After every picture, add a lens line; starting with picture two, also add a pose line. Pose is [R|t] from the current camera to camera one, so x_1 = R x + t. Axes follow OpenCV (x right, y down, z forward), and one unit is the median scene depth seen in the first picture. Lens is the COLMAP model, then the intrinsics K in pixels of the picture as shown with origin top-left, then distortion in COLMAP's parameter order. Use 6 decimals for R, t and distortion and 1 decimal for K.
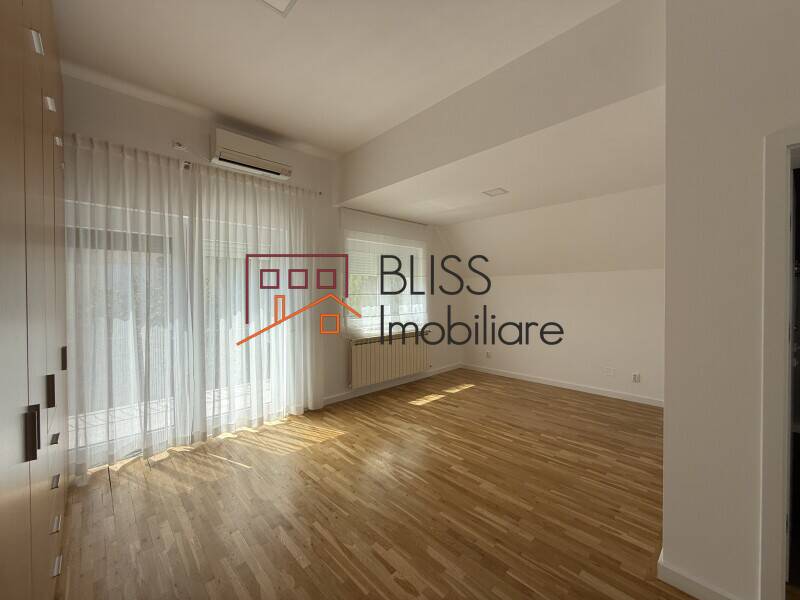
lens RADIAL K [[320.2, 0, 398.5], [0, 320.2, 297.8], [0, 0, 1]] dist [0.000830, 0.000555]
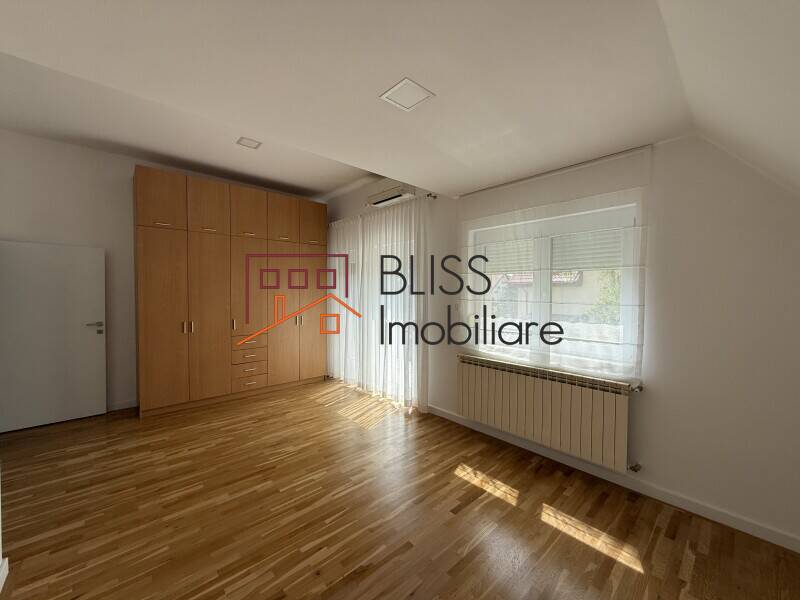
lens RADIAL K [[320.2, 0, 398.5], [0, 320.2, 297.8], [0, 0, 1]] dist [0.000830, 0.000555]
pose [[-0.027169, 0.024537, -0.999330, 0.899102], [-0.020544, 0.999474, 0.025099, -0.041790], [0.999420, 0.021212, -0.026651, 1.140227]]
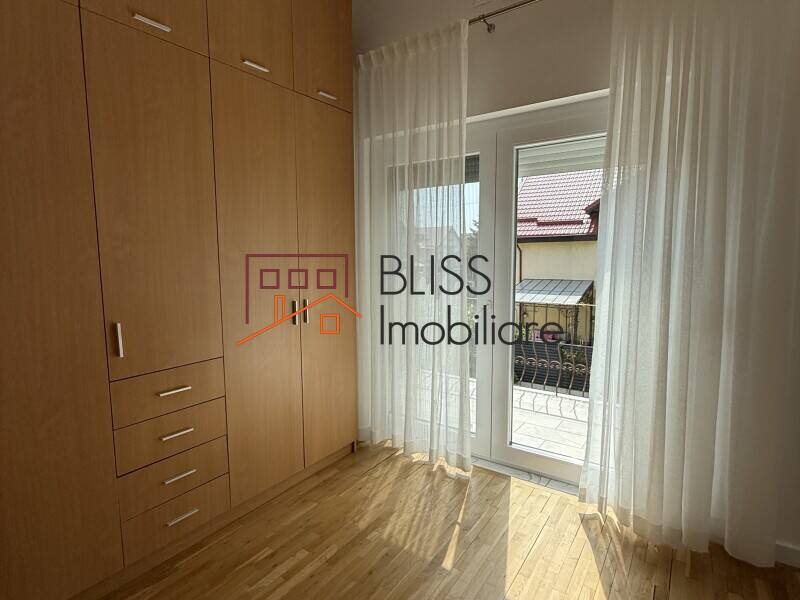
lens RADIAL K [[427.5, 0, 399.6], [0, 427.5, 289.2], [0, 0, 1]] dist [-0.000483, -0.000382]
pose [[0.201371, 0.090216, -0.975352, 0.124763], [-0.015228, 0.995917, 0.088974, 0.011663], [0.979397, -0.003064, 0.201923, 0.632911]]
